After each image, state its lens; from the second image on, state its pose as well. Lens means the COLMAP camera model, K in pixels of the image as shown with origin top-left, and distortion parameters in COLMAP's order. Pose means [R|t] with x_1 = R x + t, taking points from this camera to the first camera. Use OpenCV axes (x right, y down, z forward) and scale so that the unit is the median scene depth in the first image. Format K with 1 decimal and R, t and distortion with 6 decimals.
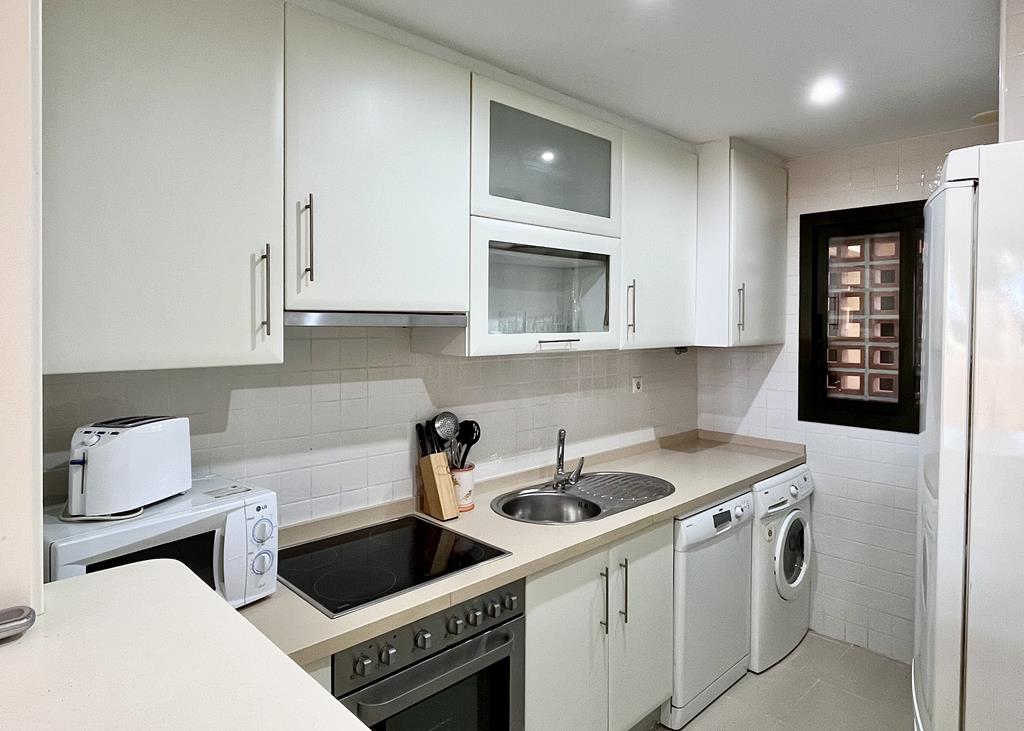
lens RADIAL K [[601.1, 0, 514.2], [0, 601.1, 338.9], [0, 0, 1]] dist [-0.001739, -0.002821]
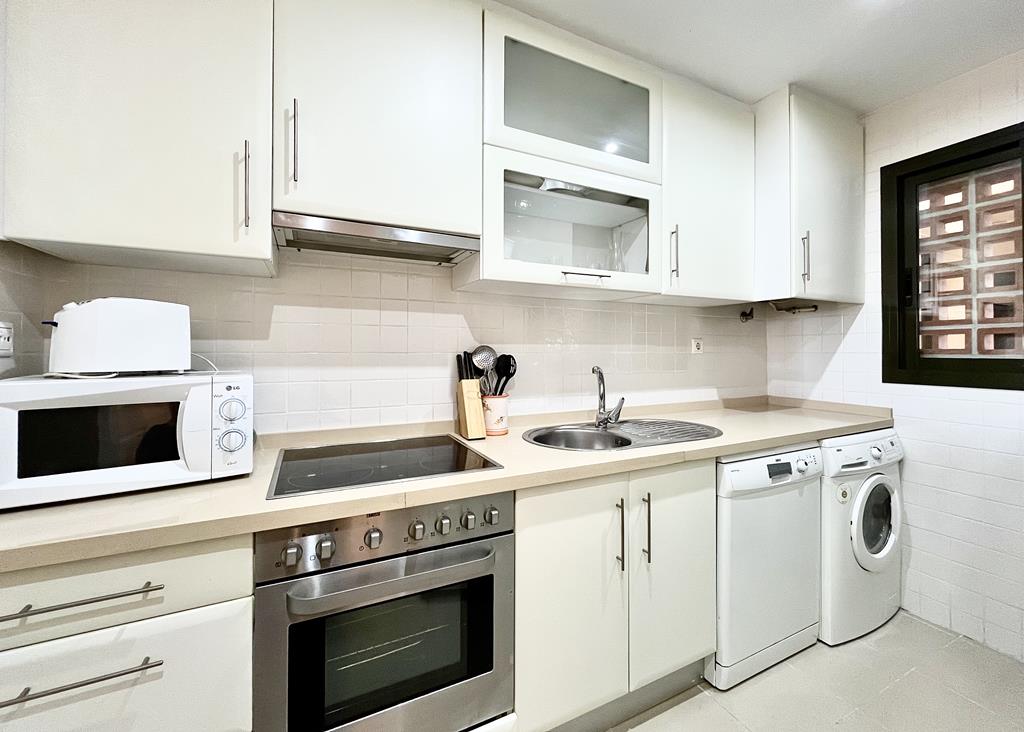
lens RADIAL K [[412.6, 0, 506.7], [0, 412.6, 345.9], [0, 0, 1]] dist [-0.005528, 0.000835]
pose [[0.951232, -0.004455, -0.308443, 0.141654], [-0.003241, 0.999696, -0.024432, 0.124910], [0.308458, 0.024240, 0.950929, 0.258913]]
